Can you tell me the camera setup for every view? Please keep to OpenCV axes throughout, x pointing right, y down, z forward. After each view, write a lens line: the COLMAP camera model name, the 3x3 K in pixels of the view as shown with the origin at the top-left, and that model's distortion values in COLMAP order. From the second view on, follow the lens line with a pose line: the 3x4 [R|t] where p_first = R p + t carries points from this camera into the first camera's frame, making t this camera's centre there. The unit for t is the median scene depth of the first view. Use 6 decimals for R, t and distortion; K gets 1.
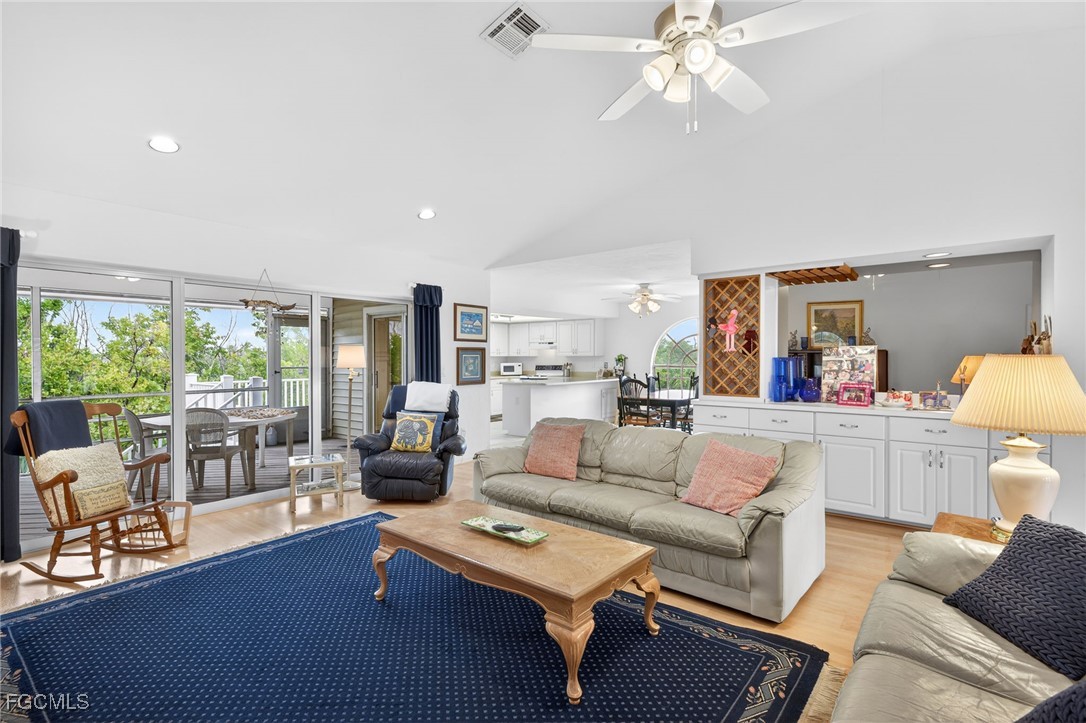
lens RADIAL K [[515.4, 0, 542.3], [0, 515.4, 362.5], [0, 0, 1]] dist [0.004562, 0.000381]
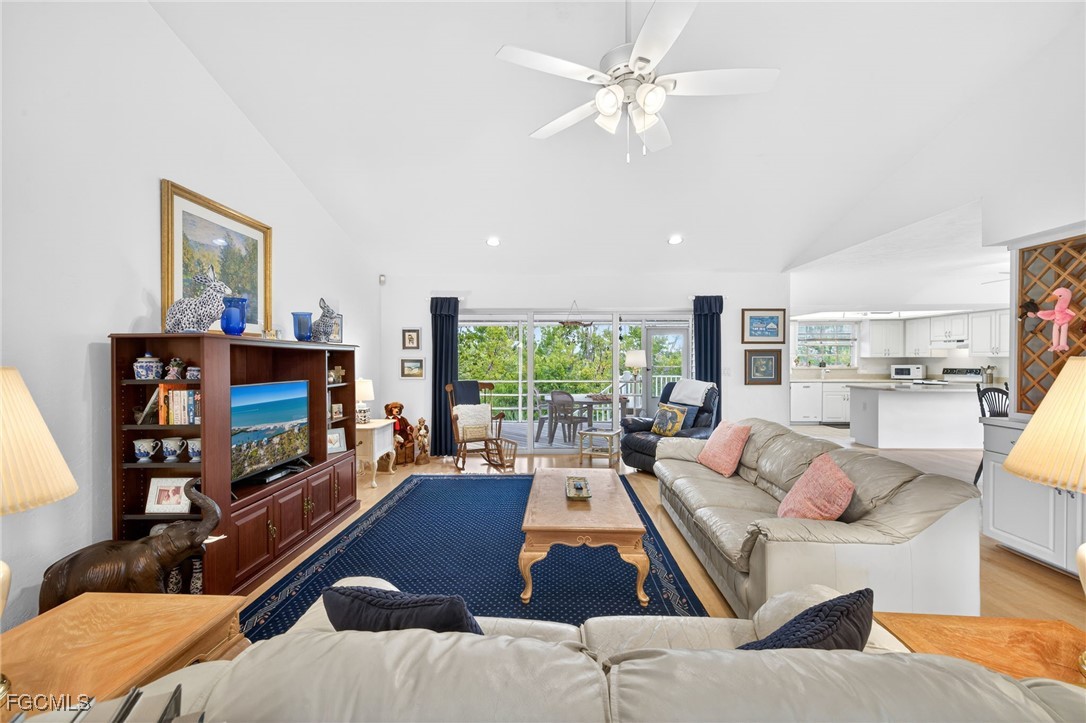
lens RADIAL K [[453.9, 0, 541.2], [0, 453.9, 361.9], [0, 0, 1]] dist [0.000542, -0.000096]
pose [[0.610119, 0.005716, -0.792289, 0.326456], [-0.007642, 0.999970, 0.001330, -0.001462], [0.792273, 0.005243, 0.610145, 0.080651]]
